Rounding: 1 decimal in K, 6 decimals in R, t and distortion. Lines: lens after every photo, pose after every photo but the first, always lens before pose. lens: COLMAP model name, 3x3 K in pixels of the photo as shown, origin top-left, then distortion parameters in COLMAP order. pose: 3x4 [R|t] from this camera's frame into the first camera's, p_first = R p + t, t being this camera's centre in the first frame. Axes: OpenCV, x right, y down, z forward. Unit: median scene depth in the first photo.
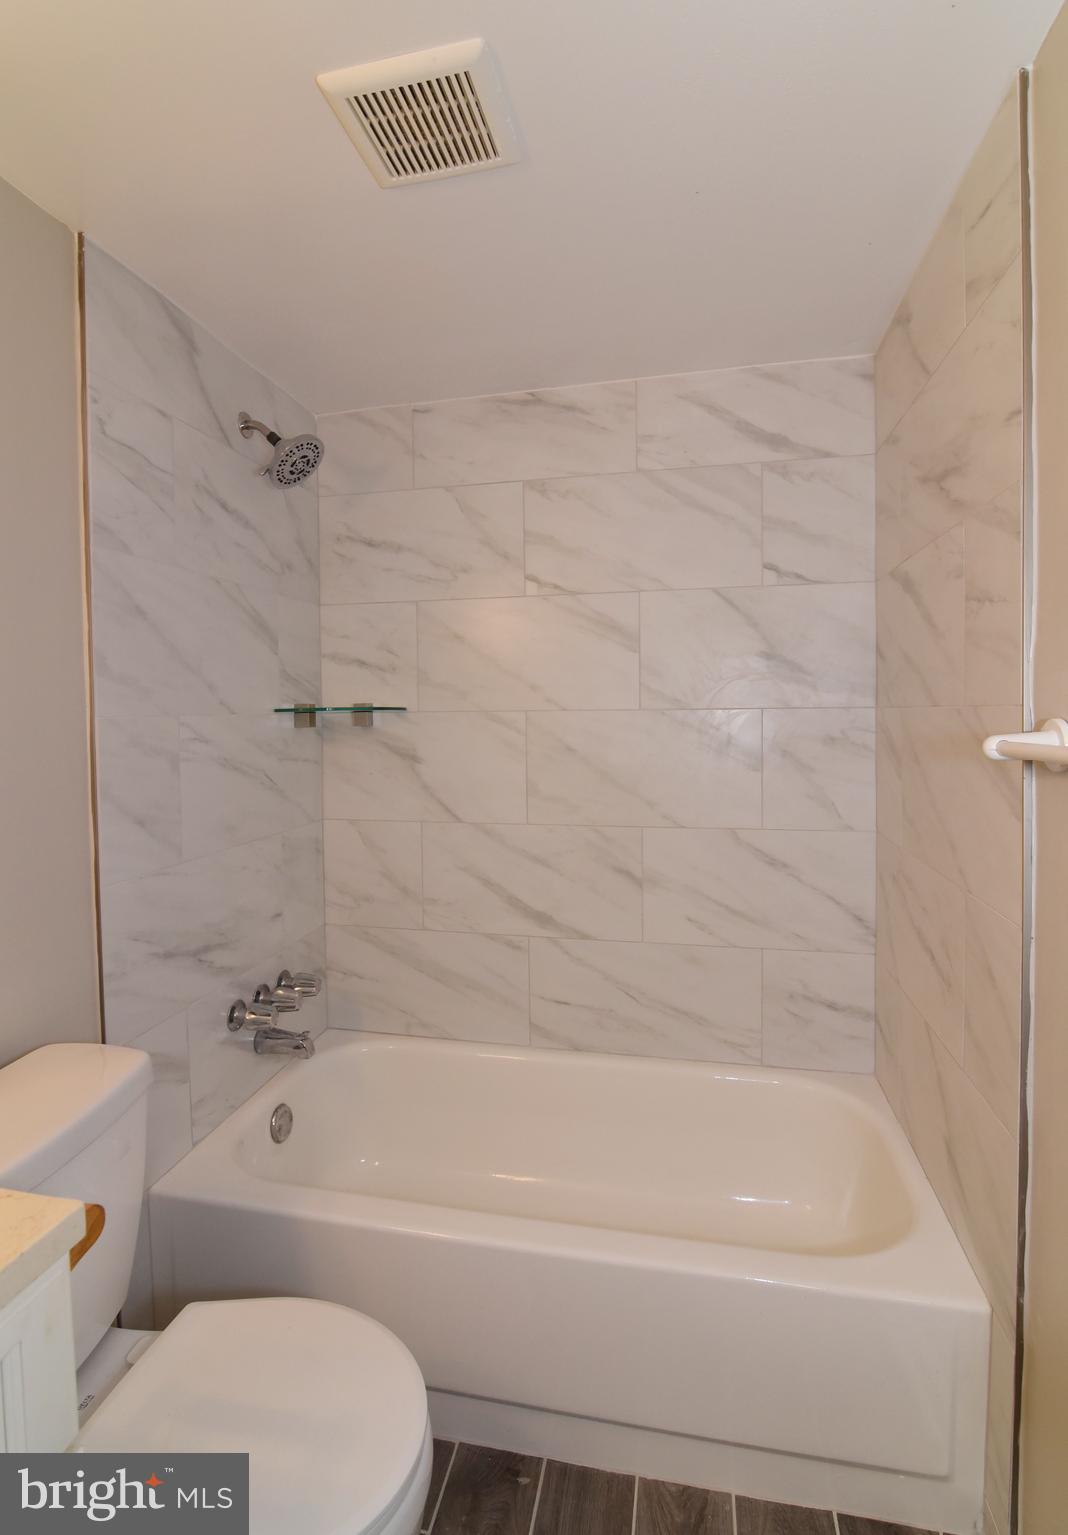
lens RADIAL K [[747.2, 0, 534.6], [0, 747.2, 729.7], [0, 0, 1]] dist [-0.020033, 0.000348]
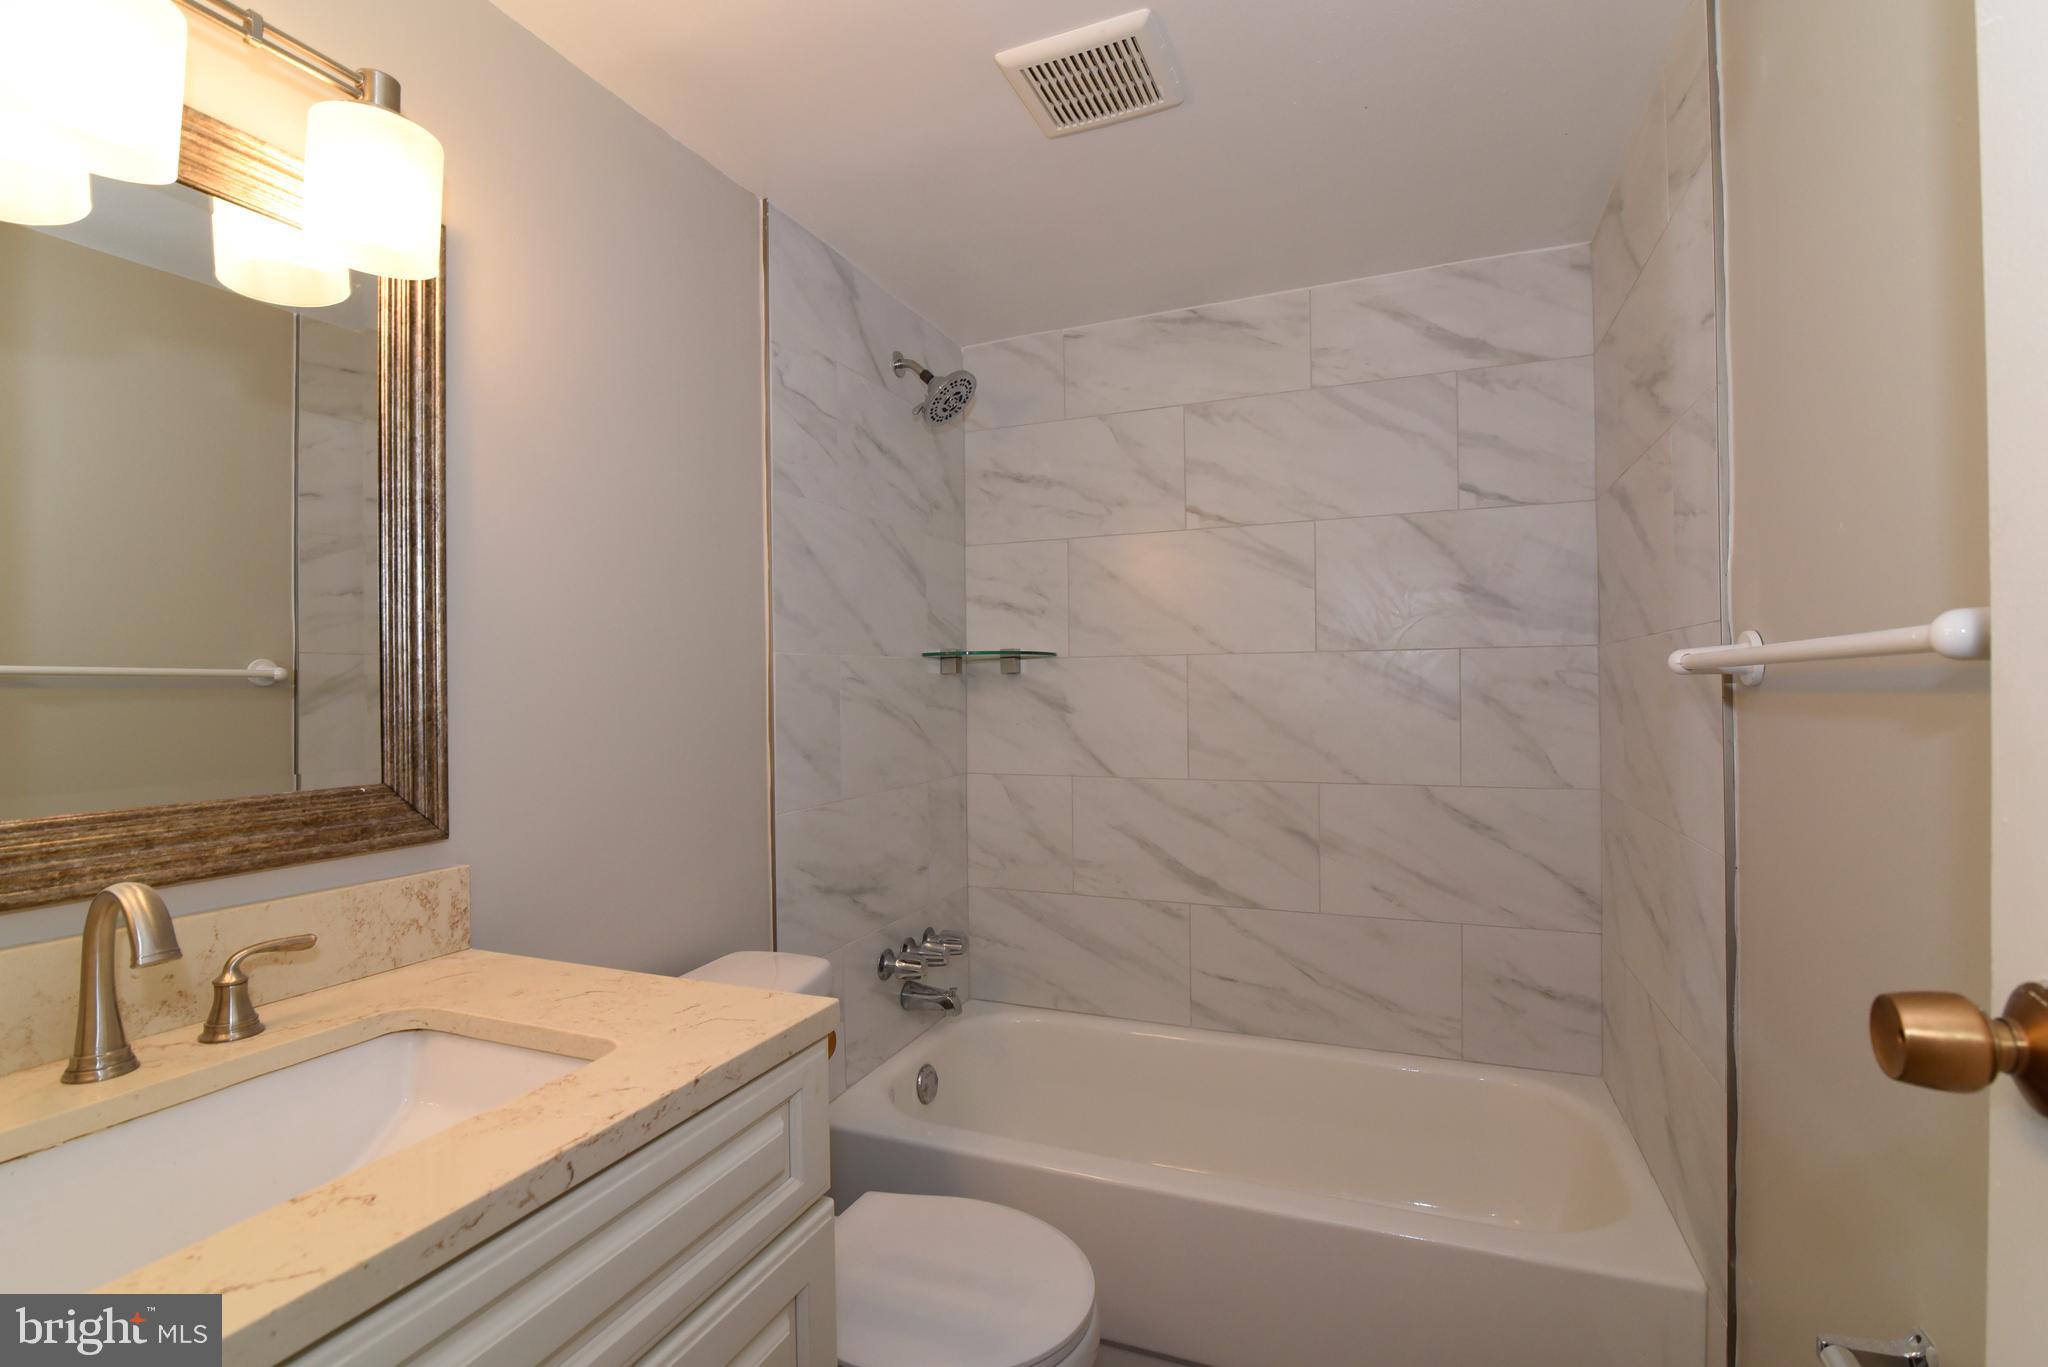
lens RADIAL K [[942.1, 0, 1019.8], [0, 942.1, 682.3], [0, 0, 1]] dist [-0.016078, 0.000491]
pose [[0.983272, 0.000196, -0.182144, -0.003279], [-0.005376, 0.999595, -0.027947, 0.046955], [0.182065, 0.028459, 0.982875, -0.188588]]
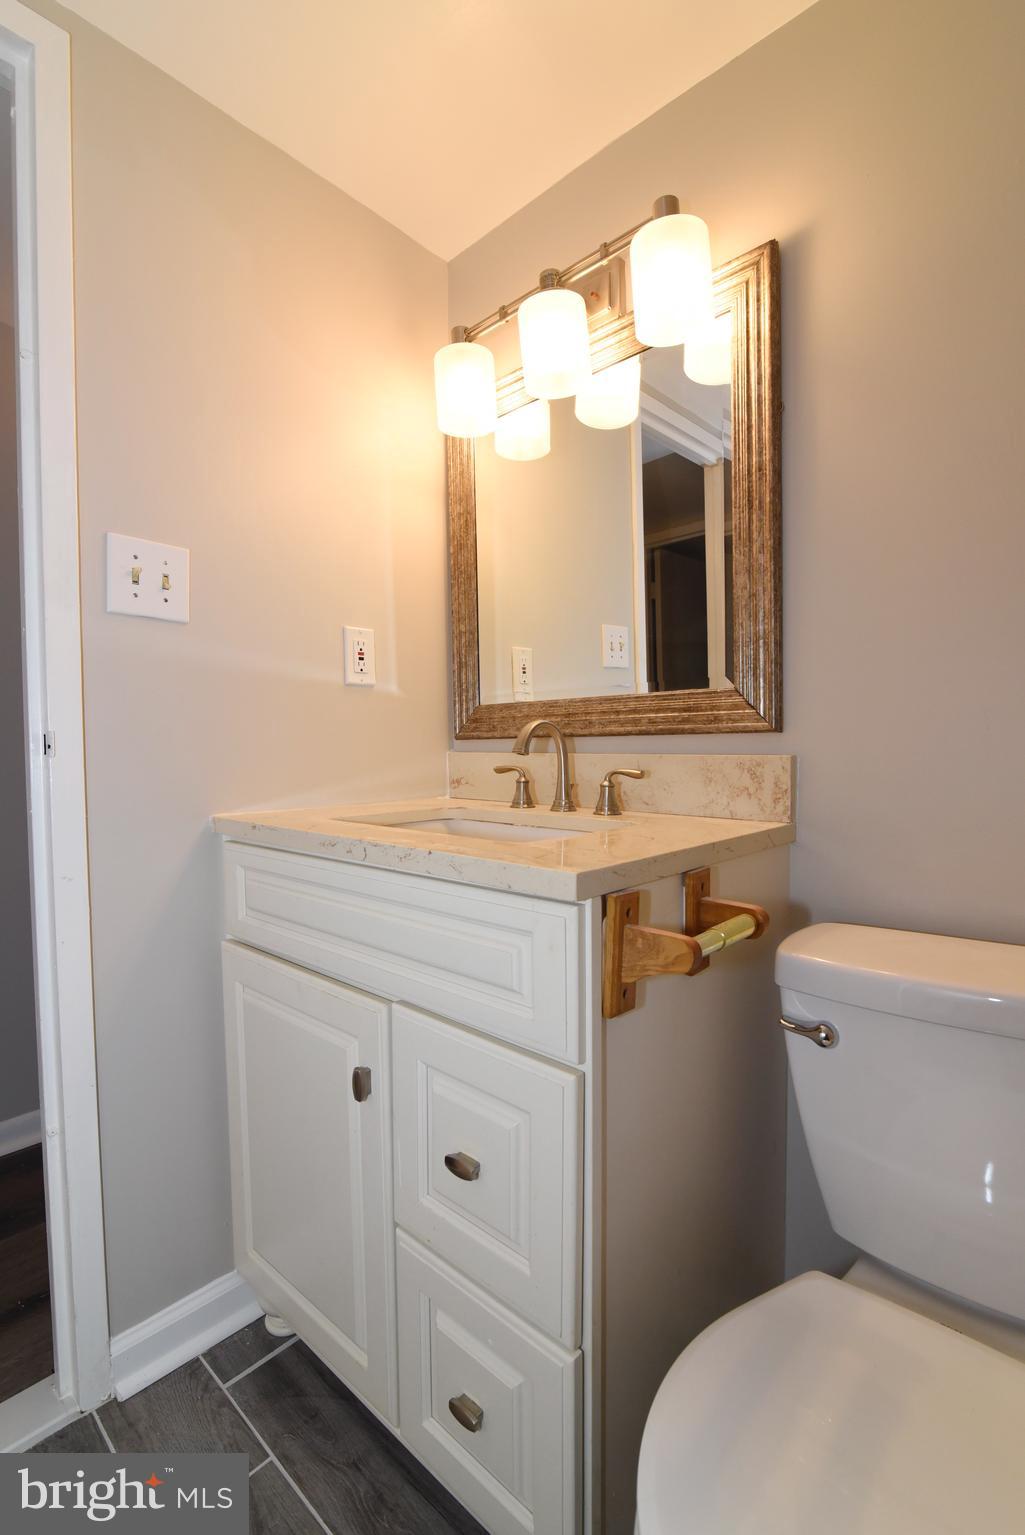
lens RADIAL K [[706.2, 0, 513.4], [0, 706.2, 767.5], [0, 0, 1]] dist [-0.016078, 0.000491]
pose [[-0.525080, 0.044363, -0.849896, 0.290719], [-0.007704, 0.998352, 0.056872, 0.236037], [0.851018, 0.036410, -0.523873, 1.273602]]
